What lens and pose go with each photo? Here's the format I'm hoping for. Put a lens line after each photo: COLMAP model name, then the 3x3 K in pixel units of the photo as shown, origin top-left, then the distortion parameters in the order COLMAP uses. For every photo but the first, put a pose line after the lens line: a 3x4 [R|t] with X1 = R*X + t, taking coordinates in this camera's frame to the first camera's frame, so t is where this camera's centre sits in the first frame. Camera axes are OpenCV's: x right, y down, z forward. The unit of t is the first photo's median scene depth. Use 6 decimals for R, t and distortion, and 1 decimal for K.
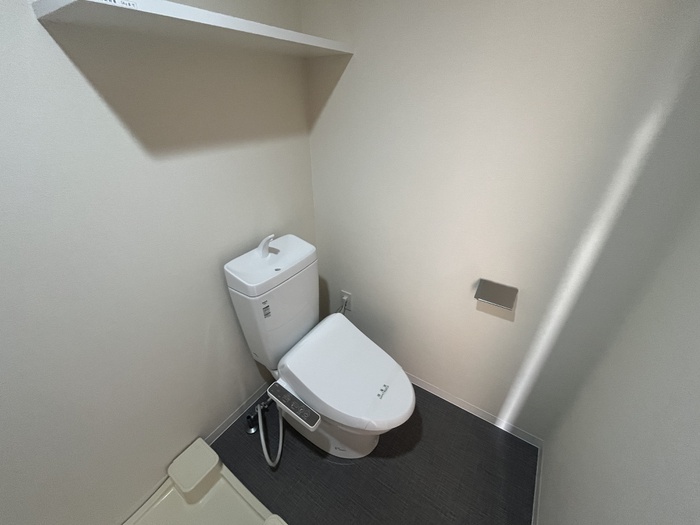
lens RADIAL K [[285.9, 0, 353.3], [0, 285.9, 263.3], [0, 0, 1]] dist [-0.003552, 0.000388]
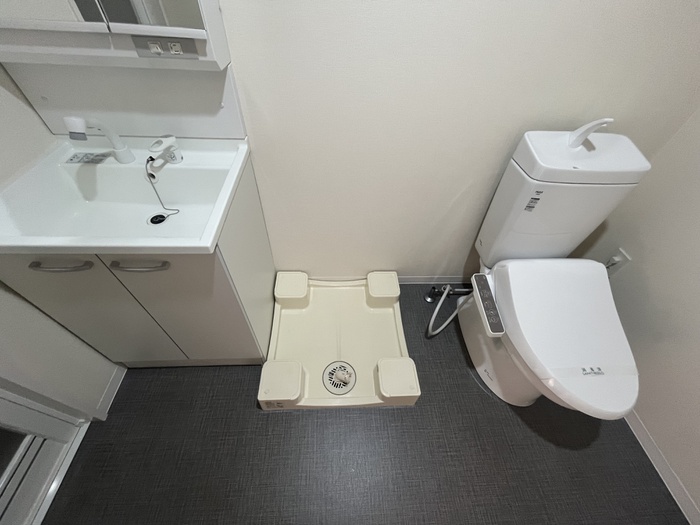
lens RADIAL K [[285.9, 0, 350.5], [0, 285.9, 264.6], [0, 0, 1]] dist [-0.003552, 0.000388]
pose [[0.590089, 0.622975, -0.513514, -0.060830], [-0.448226, 0.781823, 0.433413, 0.162221], [0.671483, -0.025582, 0.740578, -0.008998]]
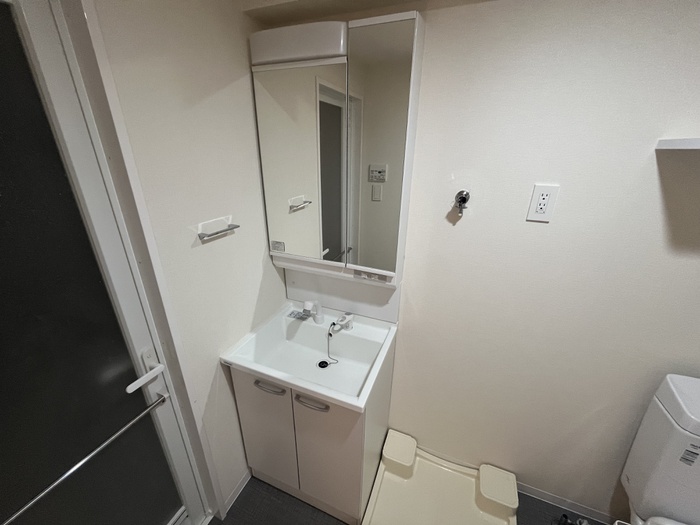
lens RADIAL K [[285.9, 0, 349.2], [0, 285.9, 262.2], [0, 0, 1]] dist [-0.003552, 0.000388]
pose [[0.191251, 0.365366, -0.911005, 0.027775], [-0.501296, 0.834321, 0.229372, 0.011574], [0.843875, 0.412815, 0.342721, -0.231986]]
